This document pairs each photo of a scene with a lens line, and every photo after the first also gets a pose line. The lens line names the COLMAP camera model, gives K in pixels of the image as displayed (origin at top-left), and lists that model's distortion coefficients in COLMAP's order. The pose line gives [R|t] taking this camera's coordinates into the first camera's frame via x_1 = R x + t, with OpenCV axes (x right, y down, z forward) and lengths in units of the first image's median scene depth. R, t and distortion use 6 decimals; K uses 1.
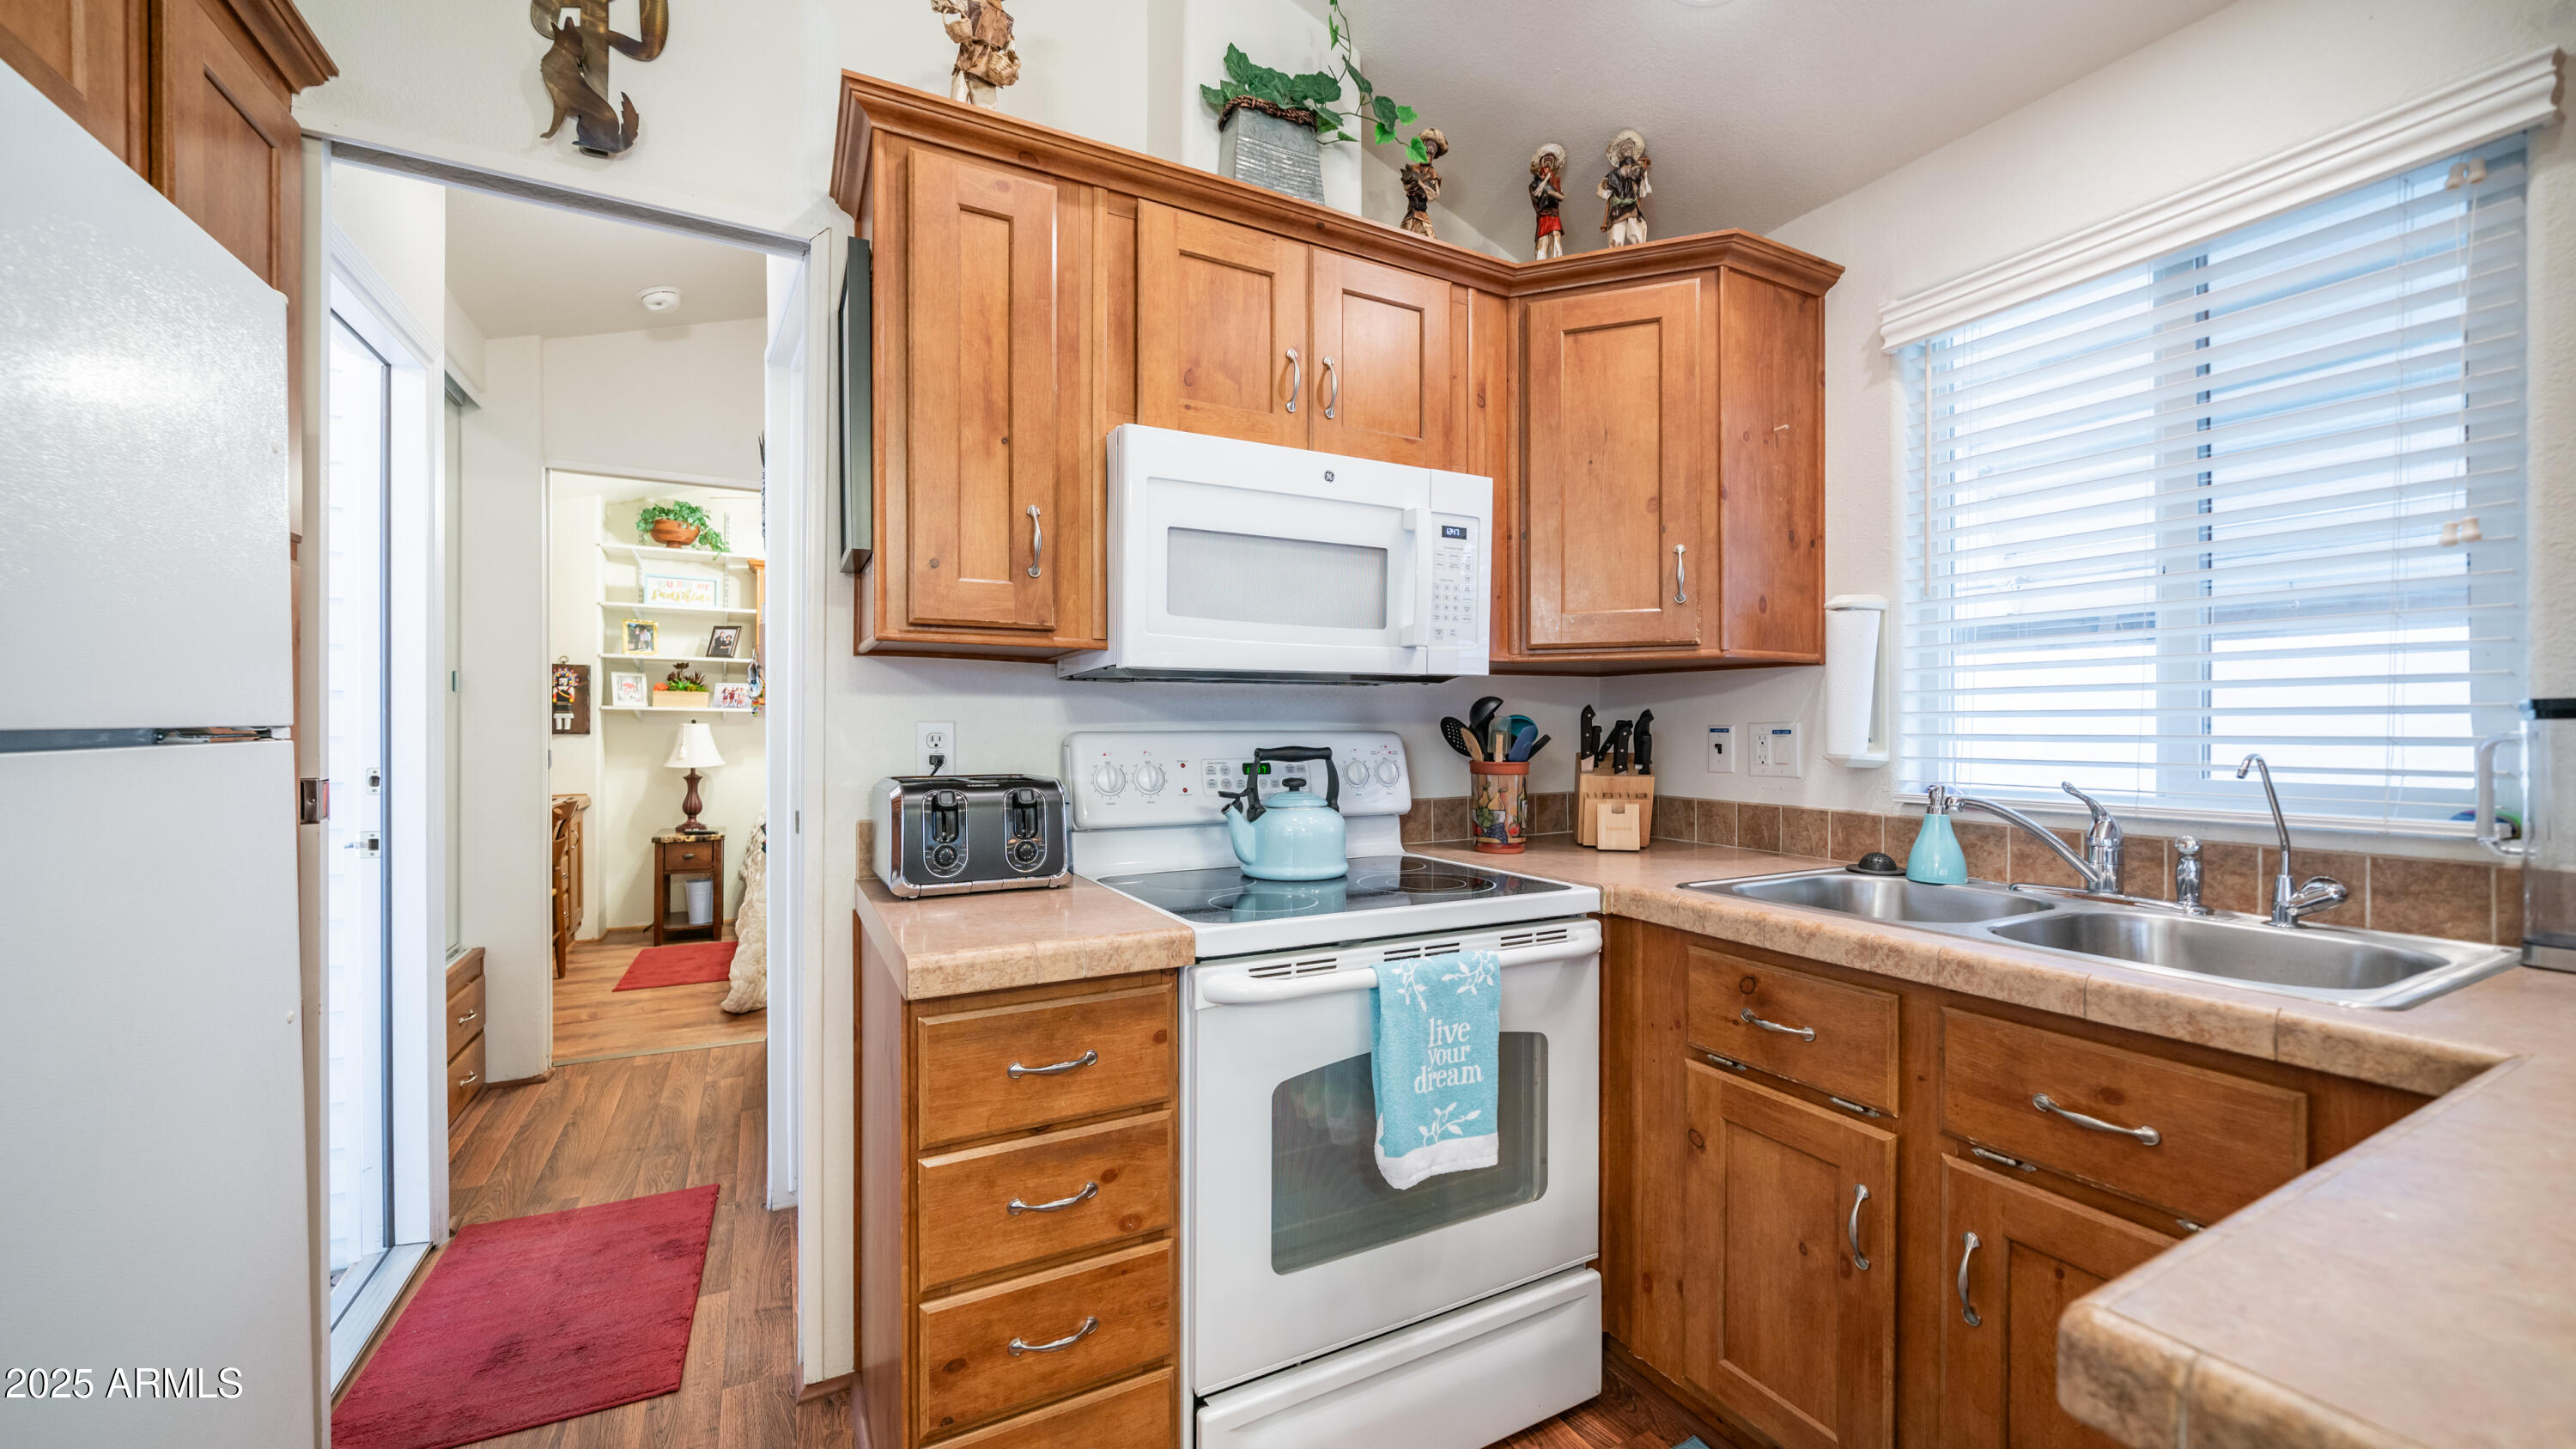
lens RADIAL K [[907.7, 0, 1288.0], [0, 907.7, 724.5], [0, 0, 1]] dist [-0.001483, -0.000054]
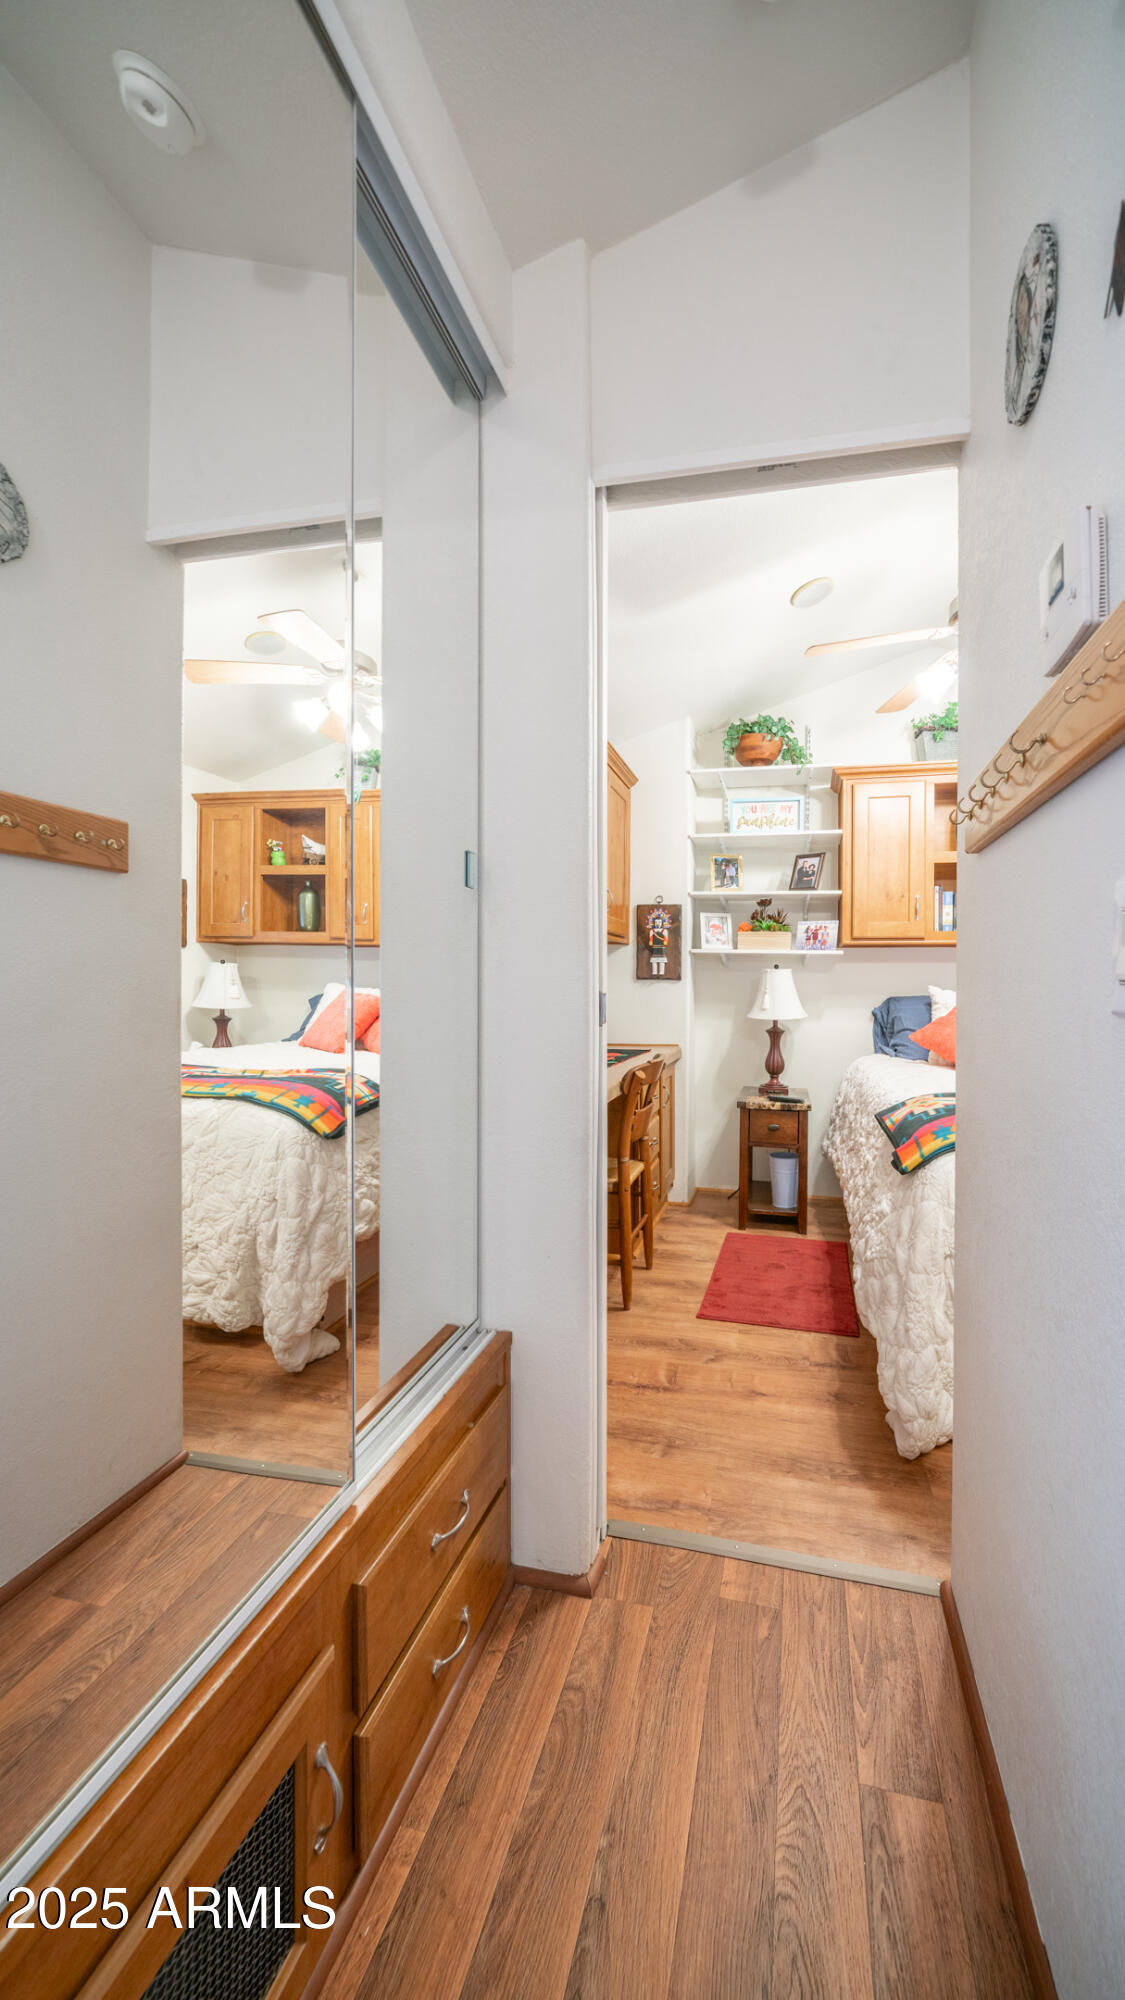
lens RADIAL K [[724.9, 0, 687.9], [0, 724.9, 986.8], [0, 0, 1]] dist [-0.000587, 0.000024]
pose [[0.785595, 0.004837, -0.618722, -0.950702], [-0.002366, 0.999986, 0.004814, 0.042172], [0.618737, -0.002318, 0.785595, 1.310049]]
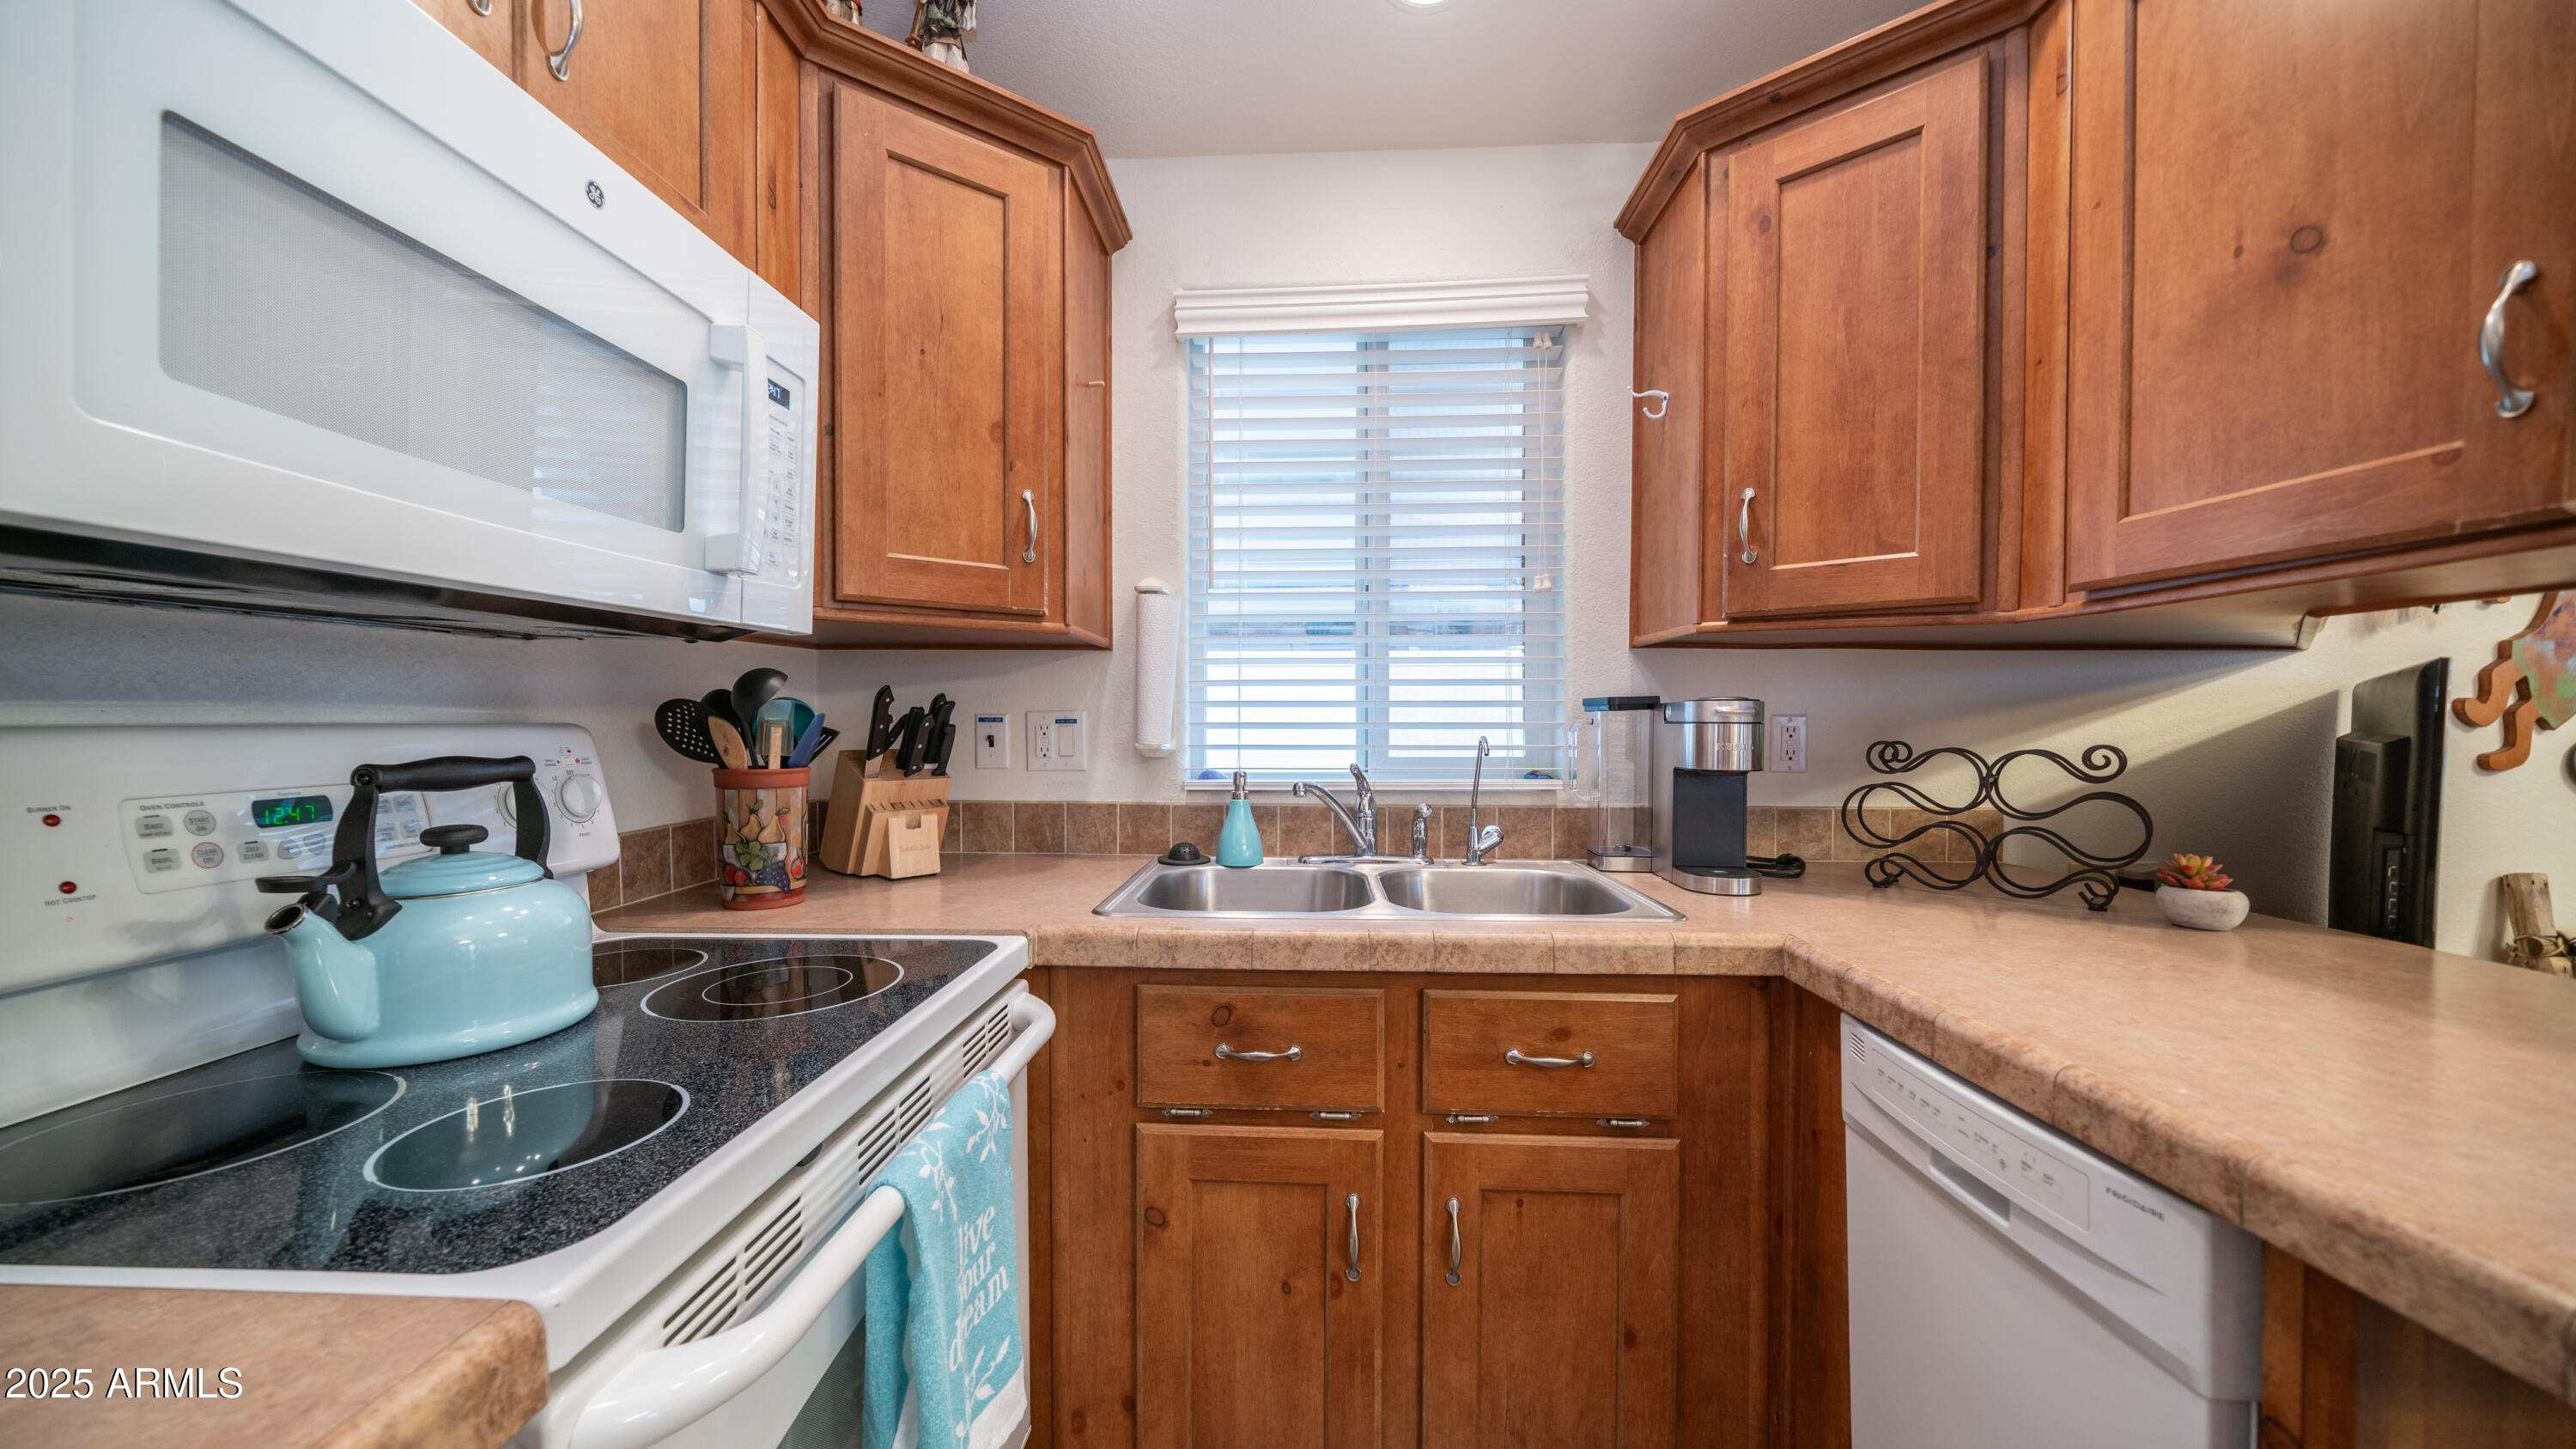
lens RADIAL K [[922.3, 0, 1184.4], [0, 922.3, 735.3], [0, 0, 1]] dist [-0.008476, 0.000182]
pose [[0.536583, -0.017479, 0.843667, -0.176950], [-0.001906, 0.999758, 0.021926, 0.001883], [-0.843845, -0.013373, 0.536420, 0.412742]]
